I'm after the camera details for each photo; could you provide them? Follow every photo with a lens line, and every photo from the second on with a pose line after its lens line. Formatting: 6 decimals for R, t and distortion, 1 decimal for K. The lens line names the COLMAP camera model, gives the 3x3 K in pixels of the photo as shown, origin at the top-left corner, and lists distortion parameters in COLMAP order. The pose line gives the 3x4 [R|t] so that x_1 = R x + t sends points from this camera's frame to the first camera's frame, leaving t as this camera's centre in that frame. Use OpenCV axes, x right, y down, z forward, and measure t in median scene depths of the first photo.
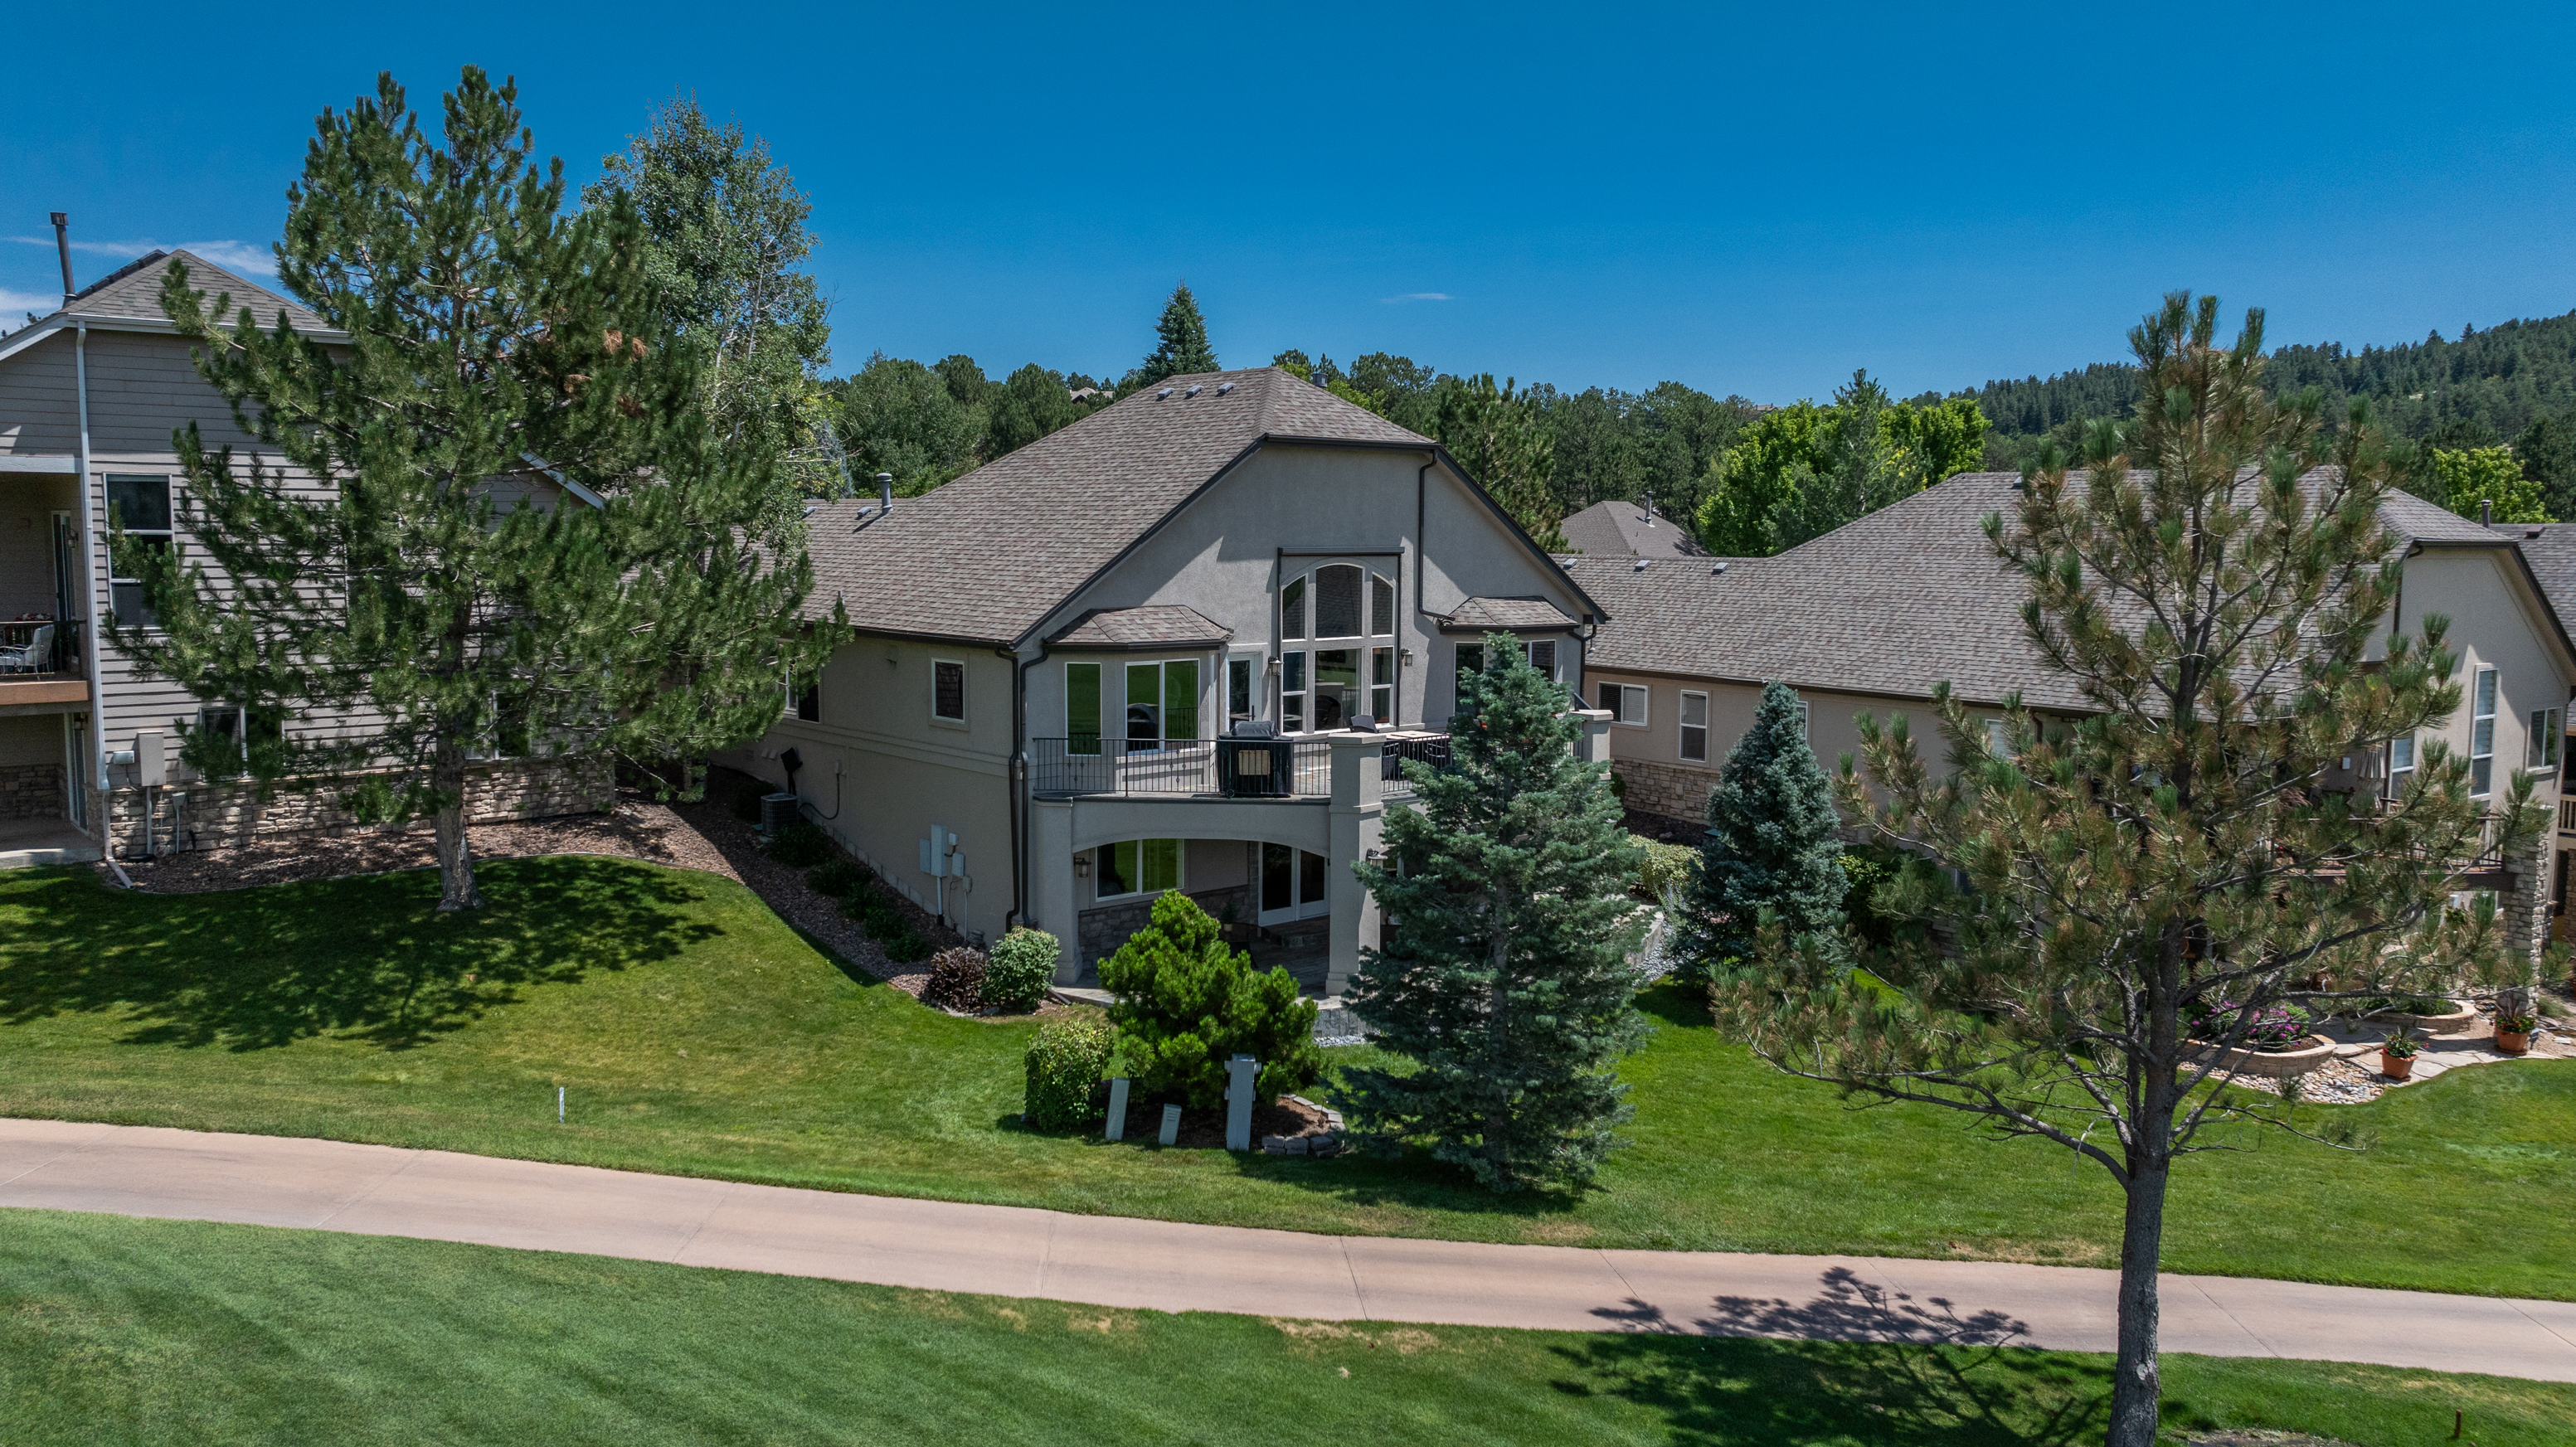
lens RADIAL K [[1824.9, 0, 1299.2], [0, 1824.9, 731.1], [0, 0, 1]] dist [-0.018527, -0.002781]
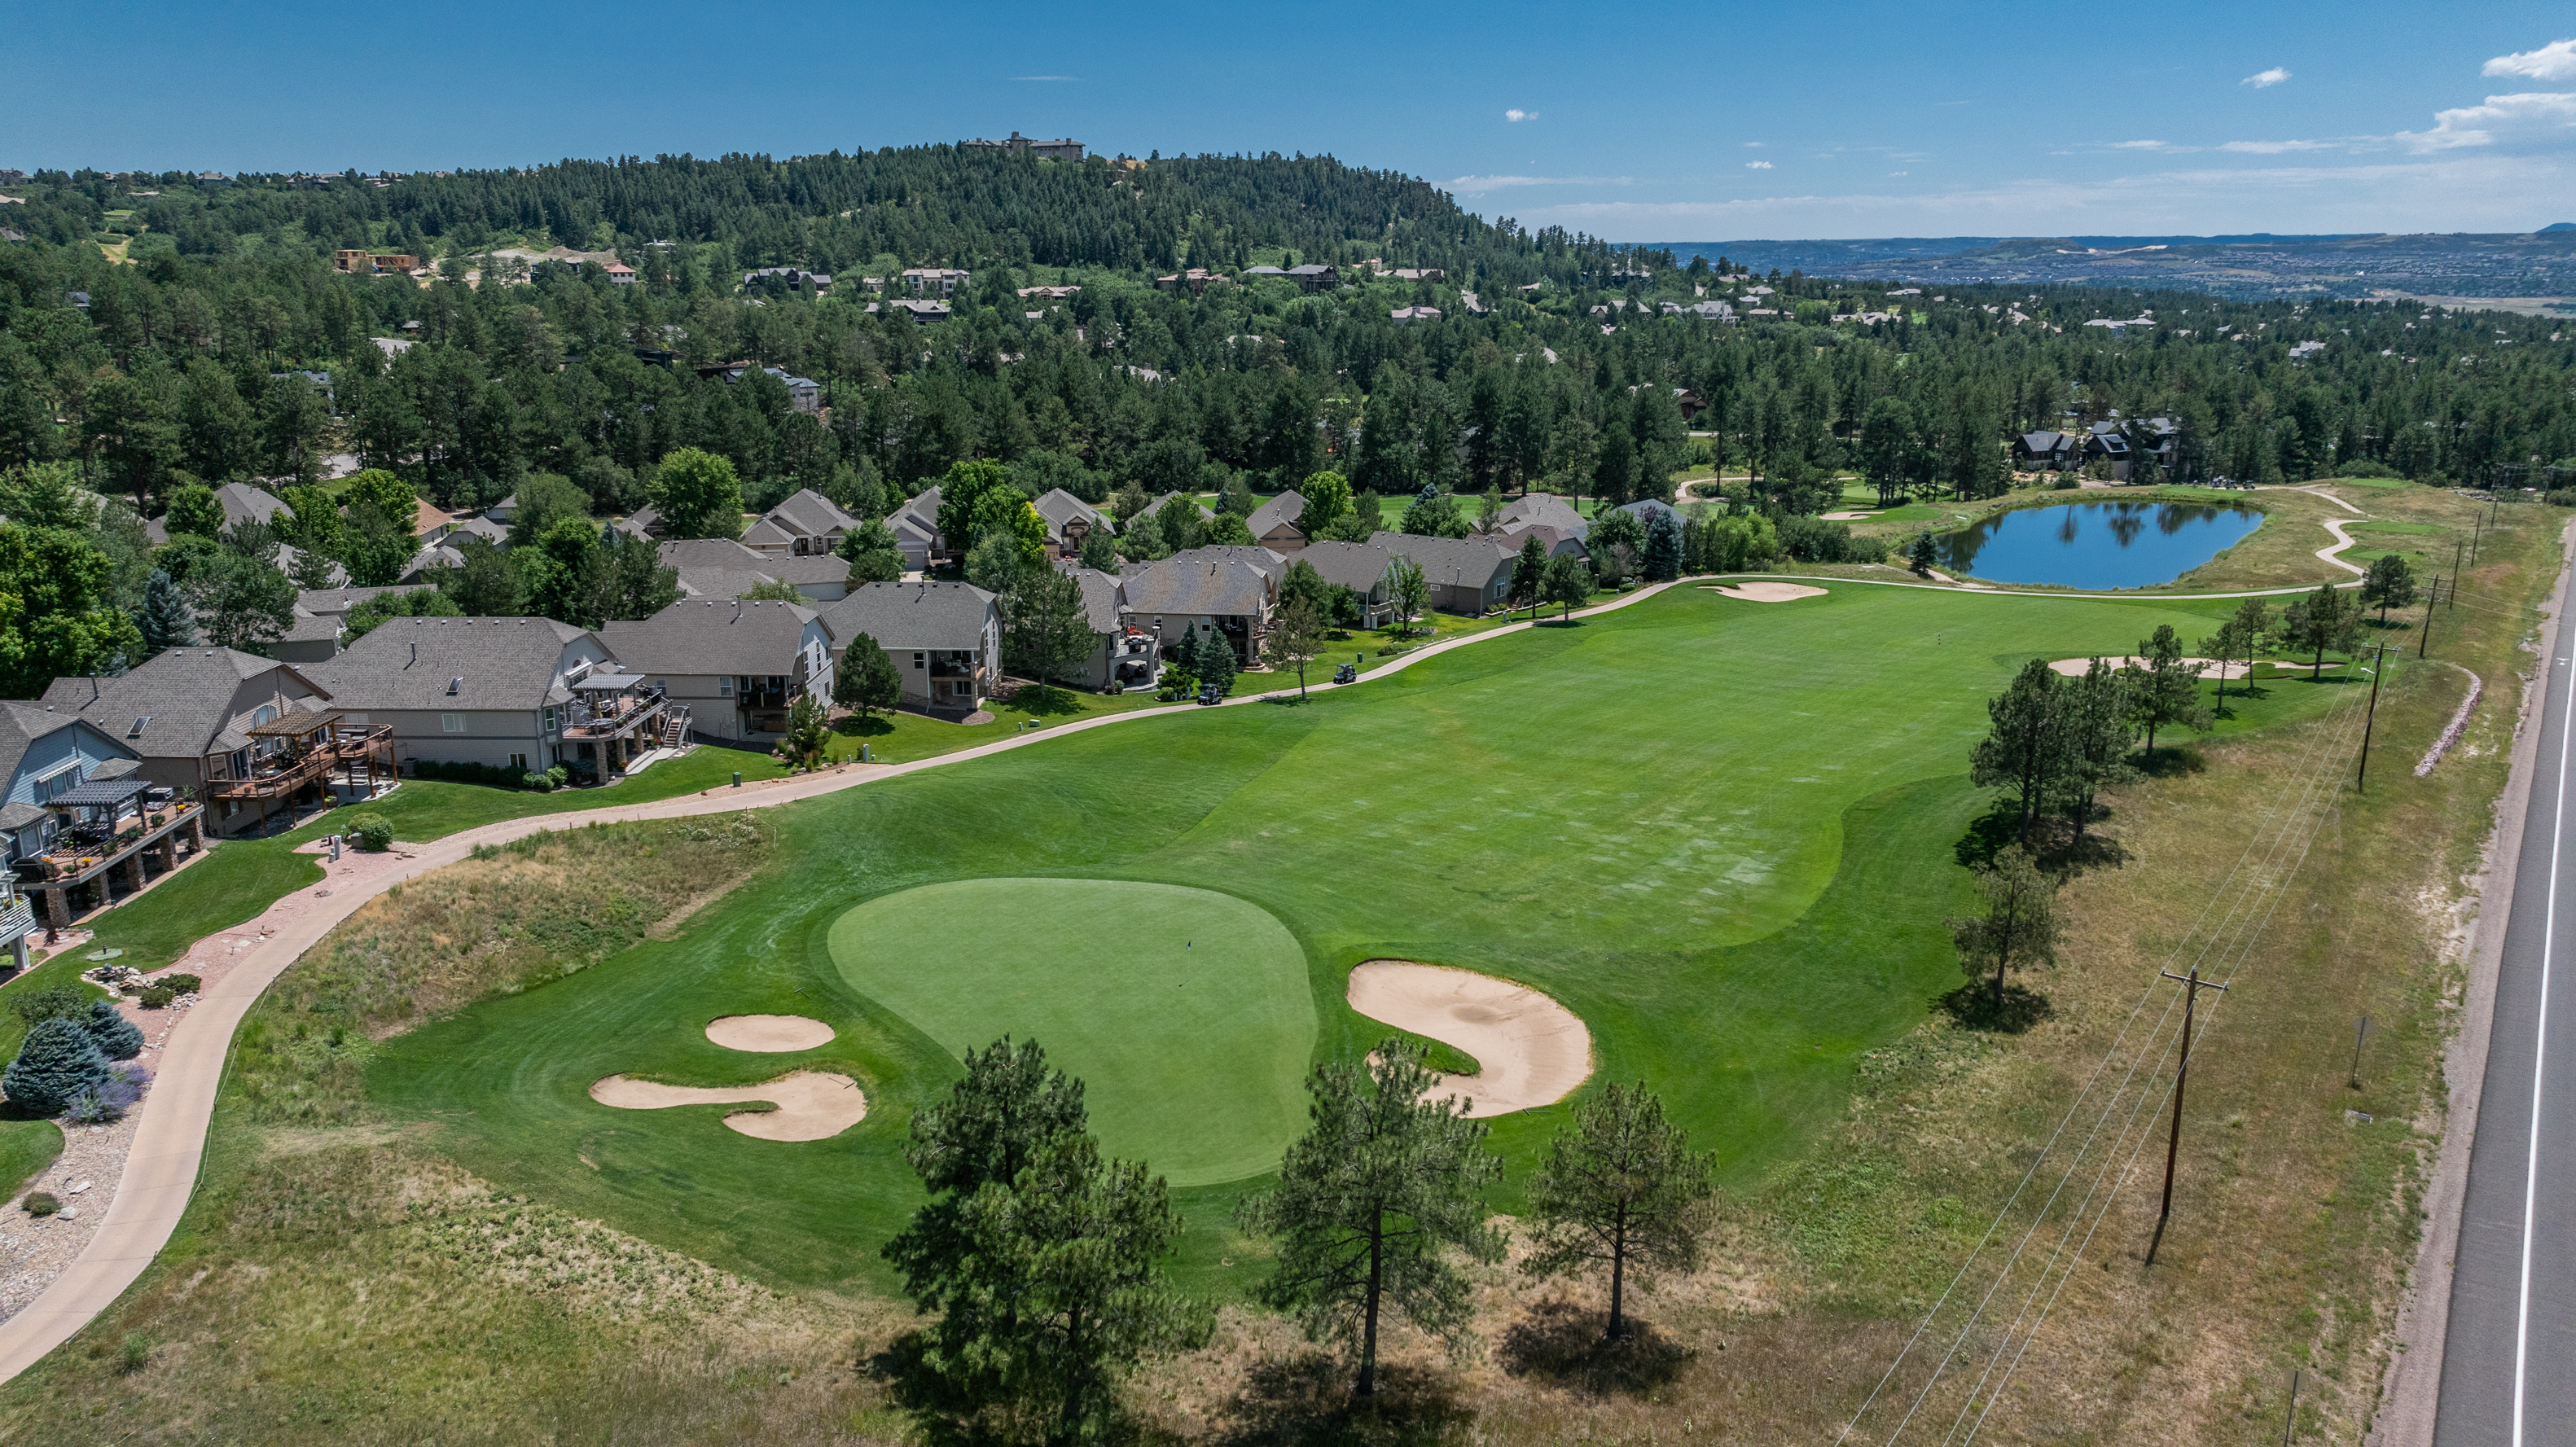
lens RADIAL K [[1825.0, 0, 1299.2], [0, 1825.0, 731.1], [0, 0, 1]] dist [-0.018527, -0.002781]
pose [[0.671579, -0.191243, 0.715827, -4.705956], [0.083183, 0.979468, 0.183637, -0.871485], [-0.736249, -0.063782, 0.673698, -4.091193]]
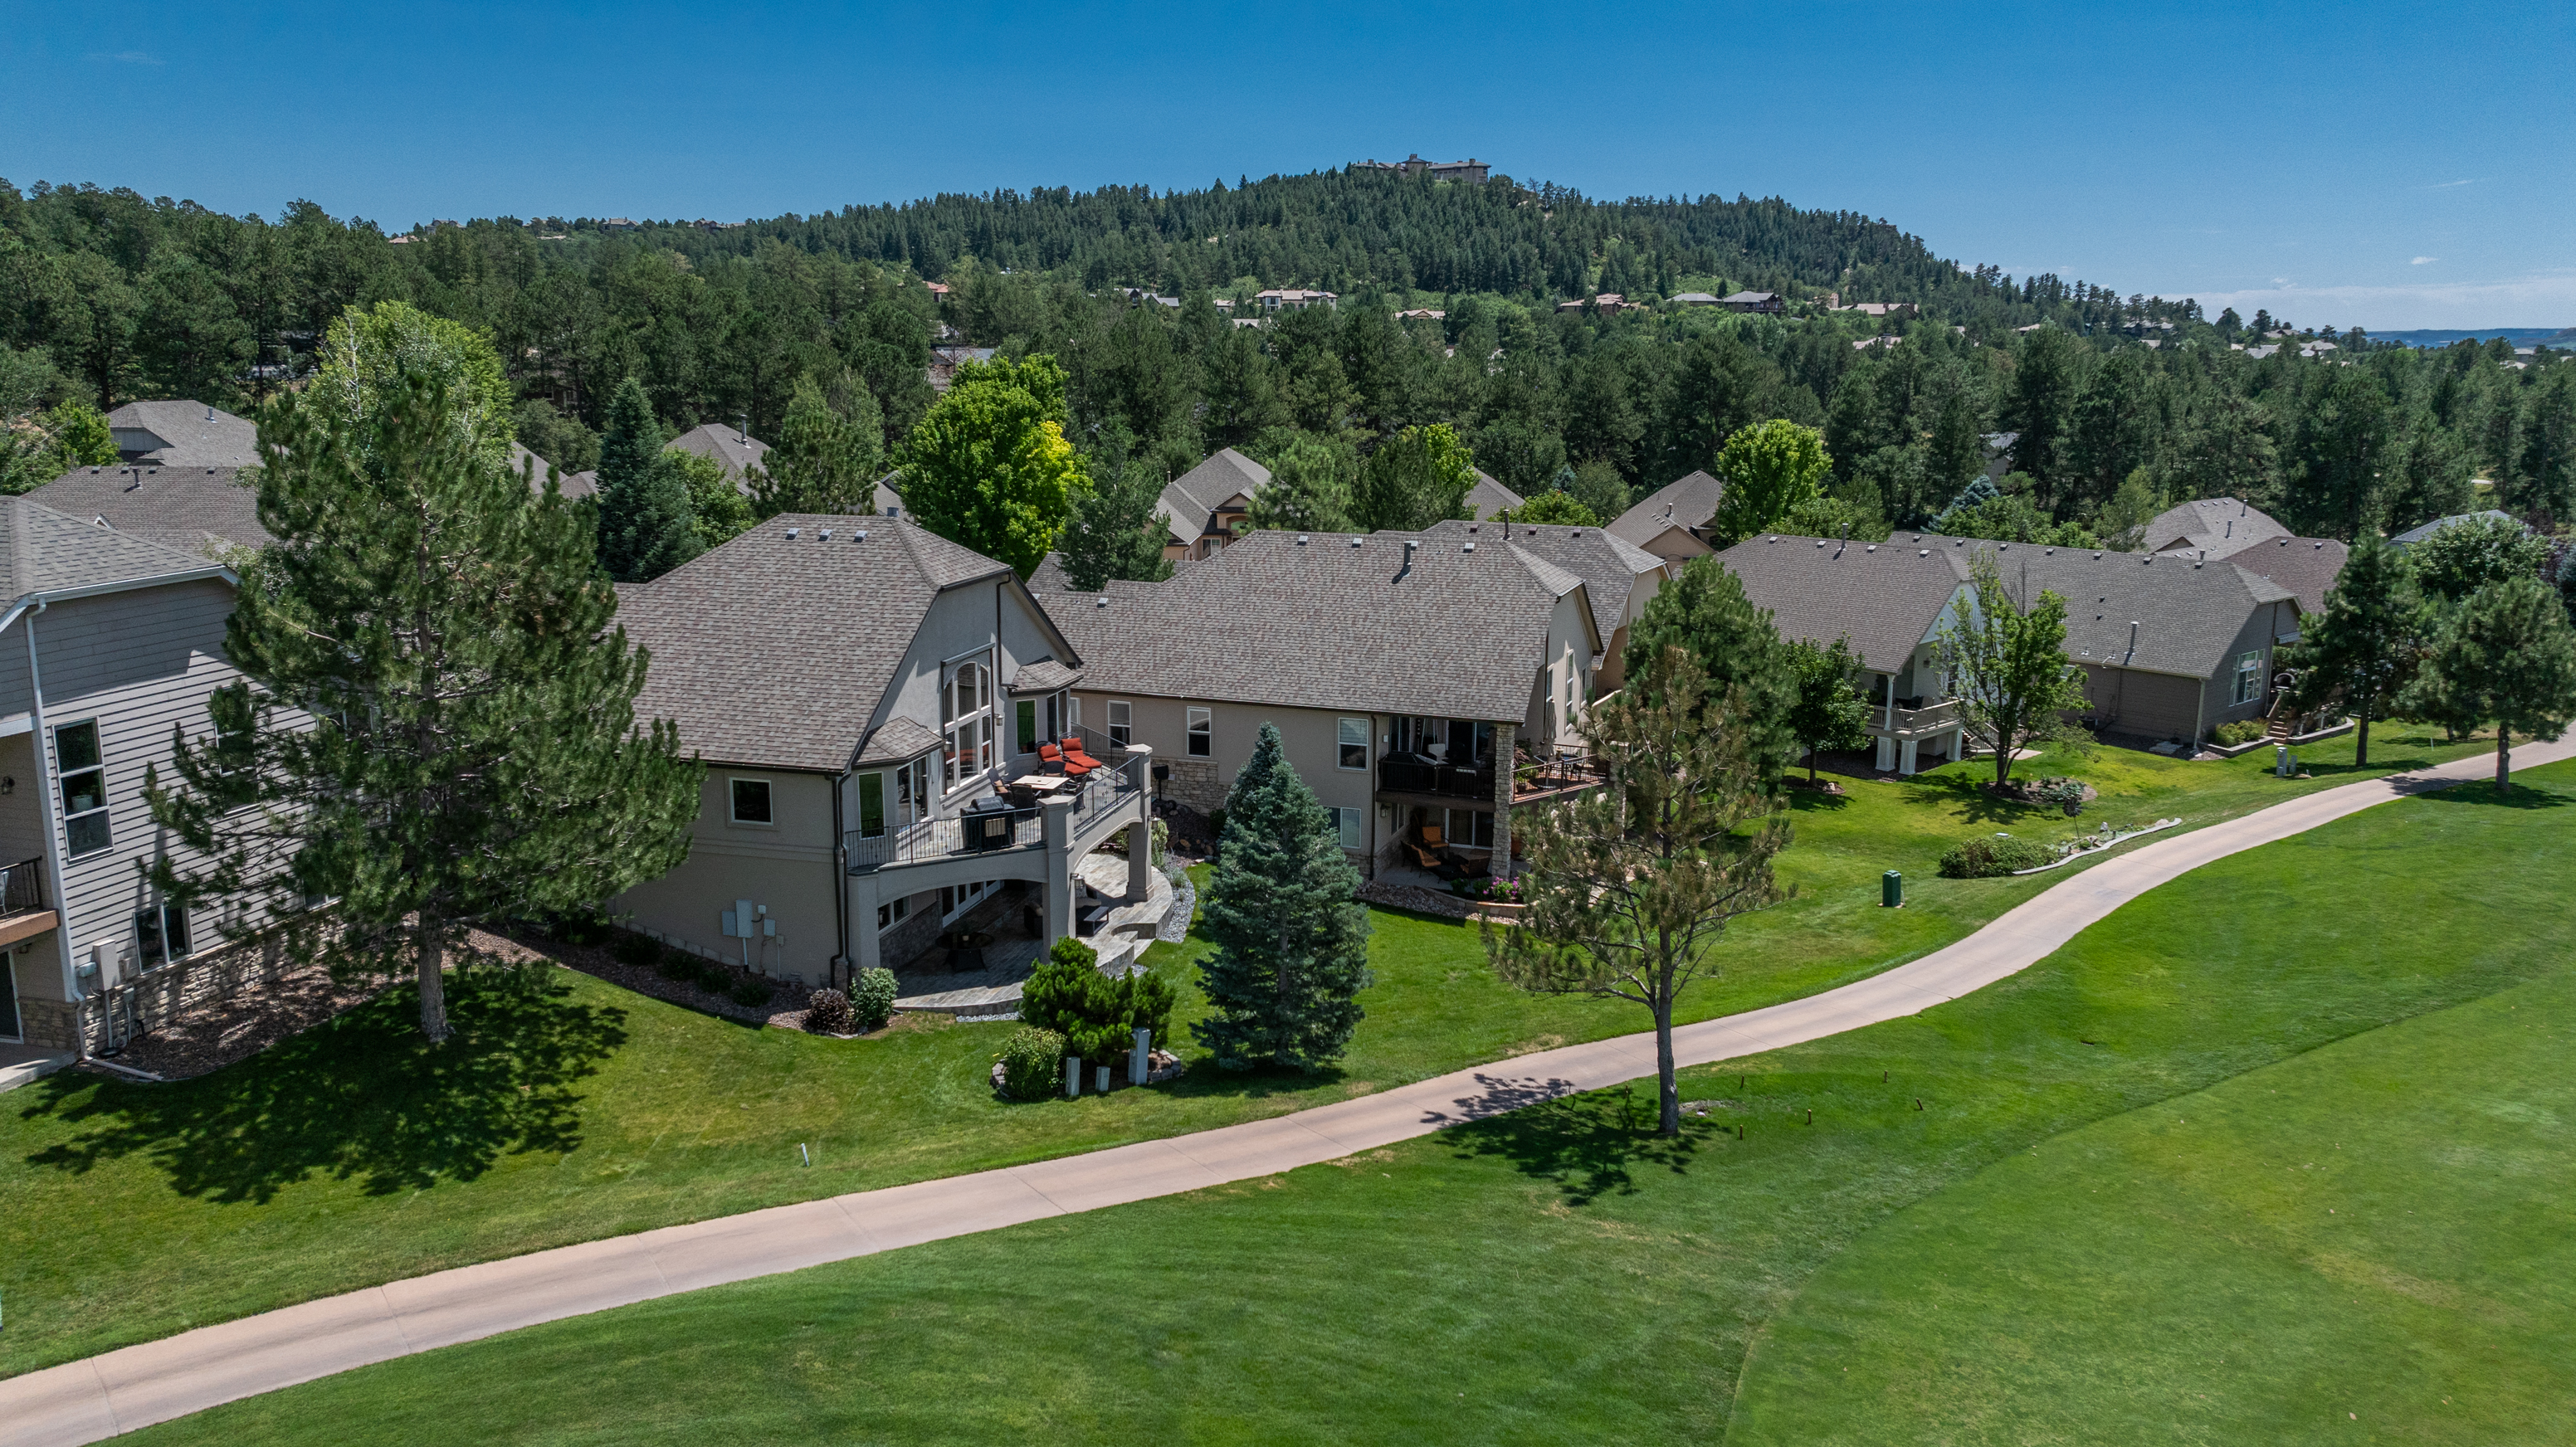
lens RADIAL K [[1824.9, 0, 1299.2], [0, 1824.9, 731.1], [0, 0, 1]] dist [-0.018527, -0.002781]
pose [[0.823110, -0.115271, 0.556060, -0.590594], [0.058700, 0.991207, 0.118586, -0.204888], [-0.564840, -0.064969, 0.822639, -0.315500]]
